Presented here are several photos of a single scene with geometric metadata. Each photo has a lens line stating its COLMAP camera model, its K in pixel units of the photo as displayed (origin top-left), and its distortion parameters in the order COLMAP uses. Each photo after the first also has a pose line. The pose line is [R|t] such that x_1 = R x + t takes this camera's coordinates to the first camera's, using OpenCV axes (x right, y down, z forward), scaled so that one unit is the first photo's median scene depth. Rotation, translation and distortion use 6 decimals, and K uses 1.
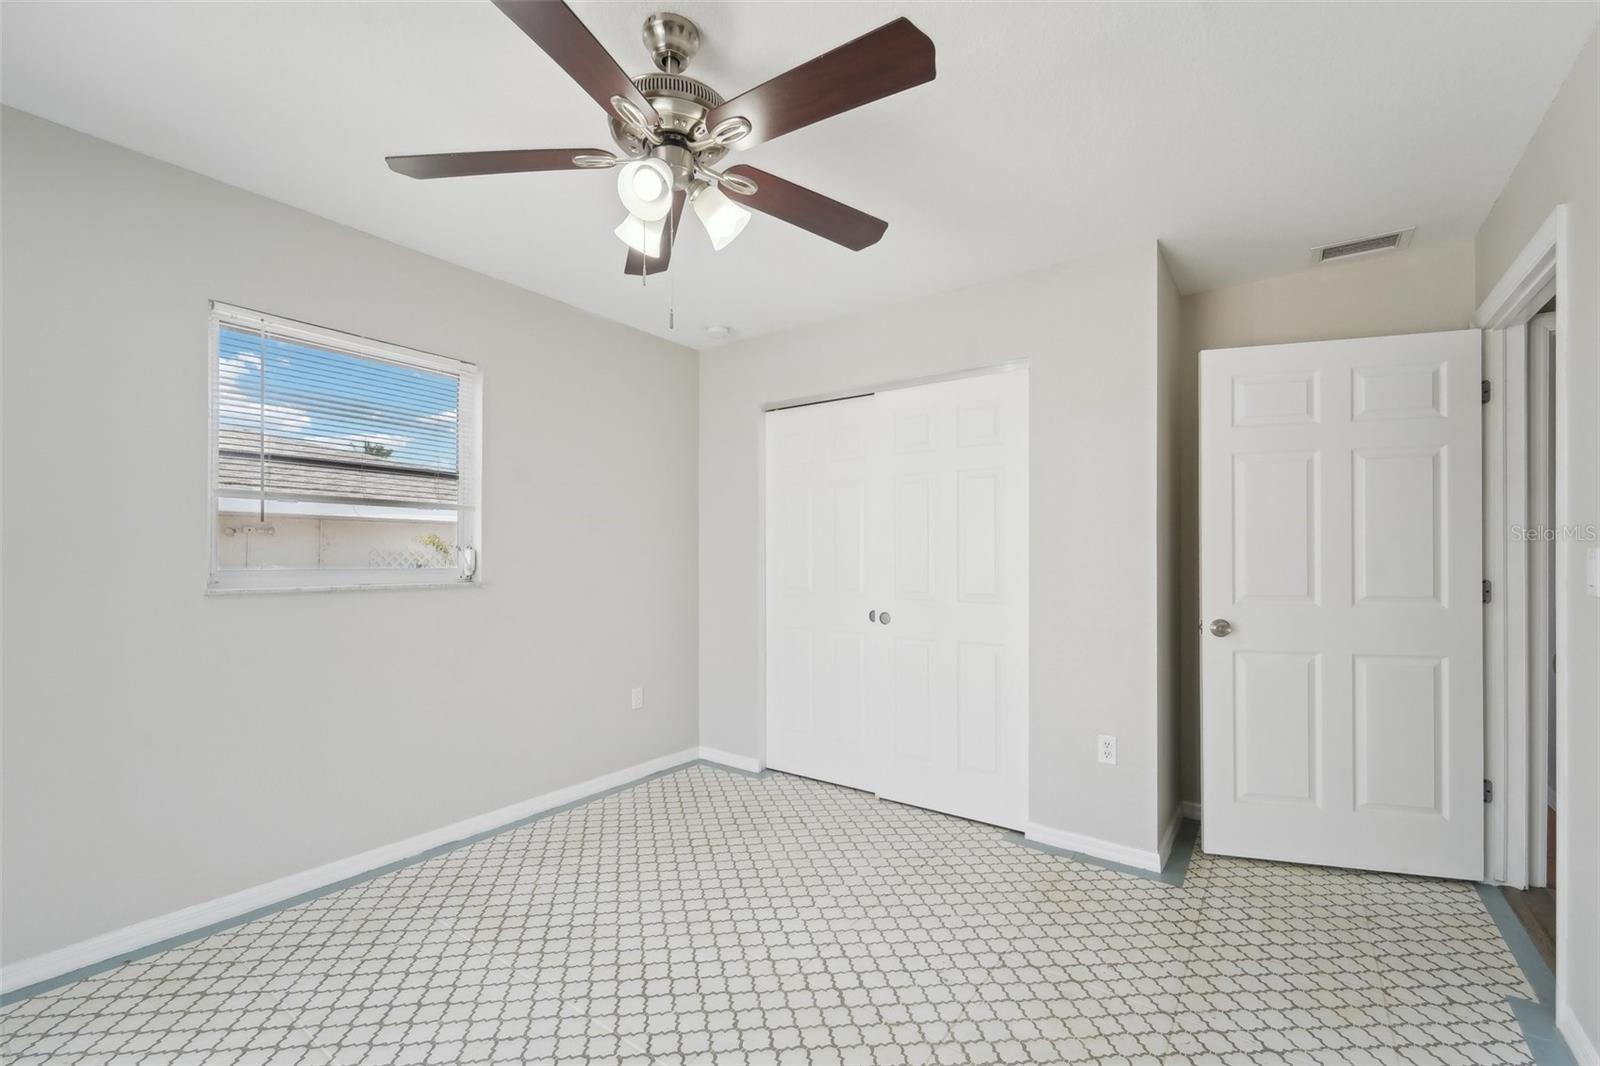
lens RADIAL K [[673.5, 0, 828.0], [0, 673.5, 549.1], [0, 0, 1]] dist [0.009410, -0.002780]
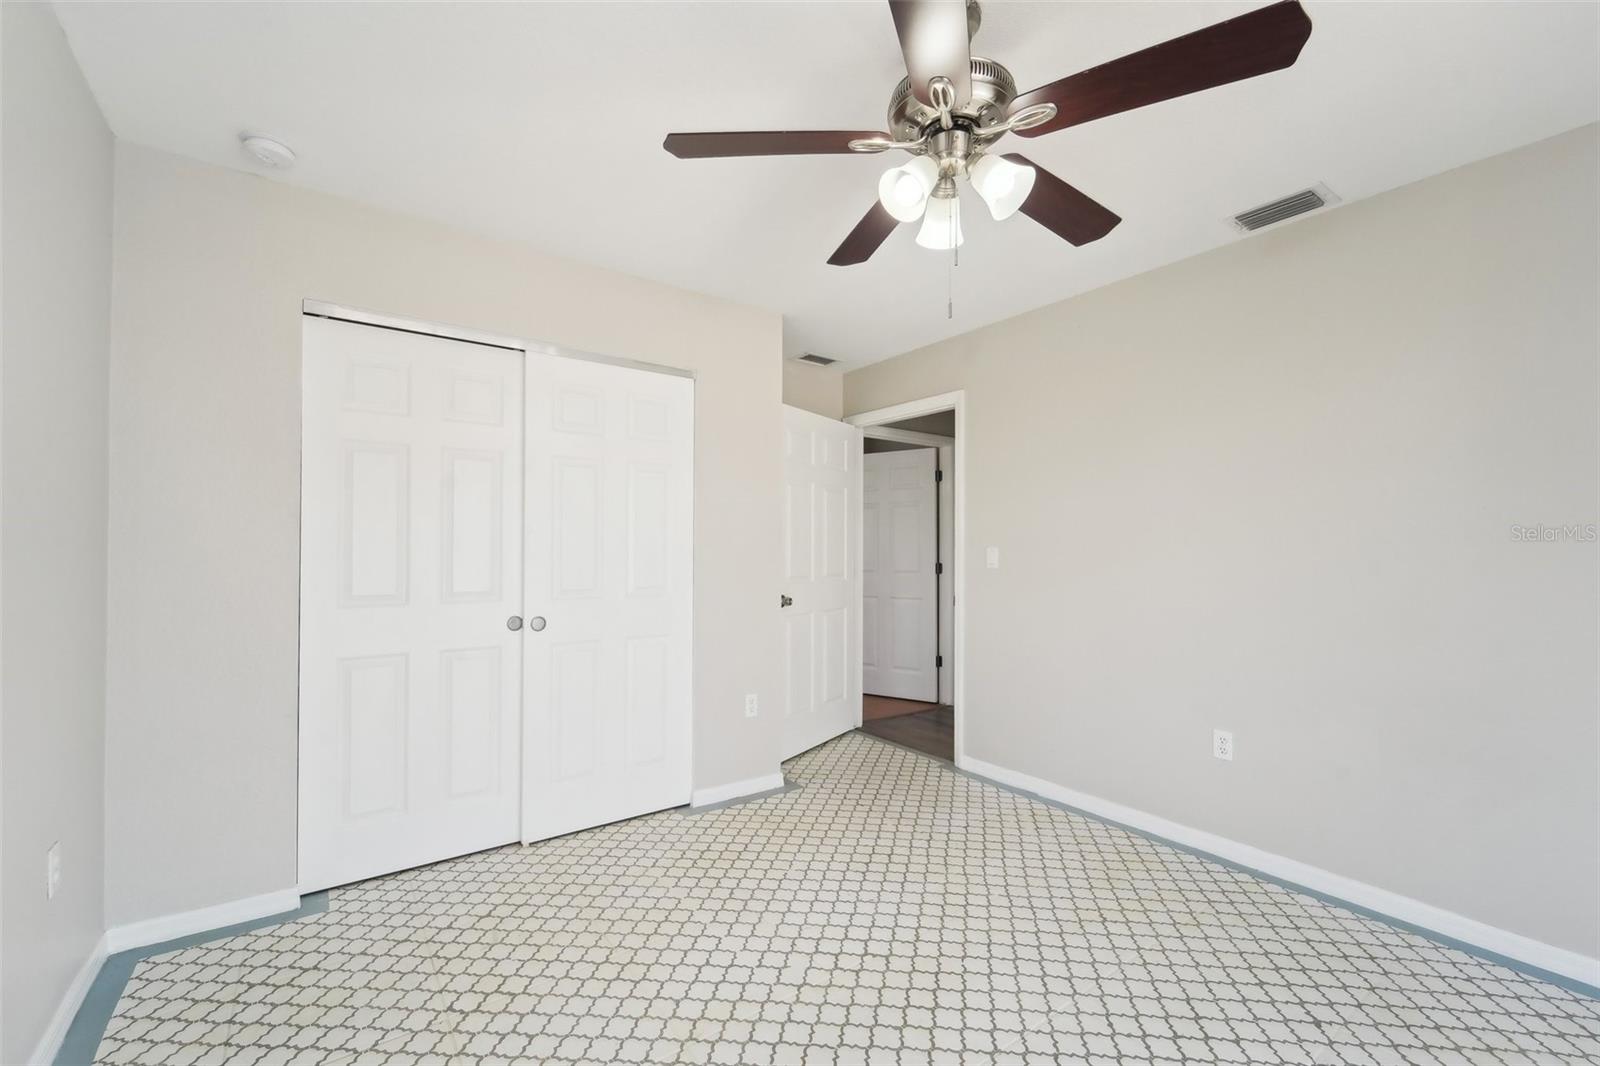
lens RADIAL K [[673.5, 0, 801.4], [0, 673.5, 539.8], [0, 0, 1]] dist [0.009410, -0.002780]
pose [[0.305240, 0.018923, 0.952087, -0.768257], [-0.015805, 0.999766, -0.014804, 0.022034], [-0.952144, -0.010529, 0.305468, 0.588818]]
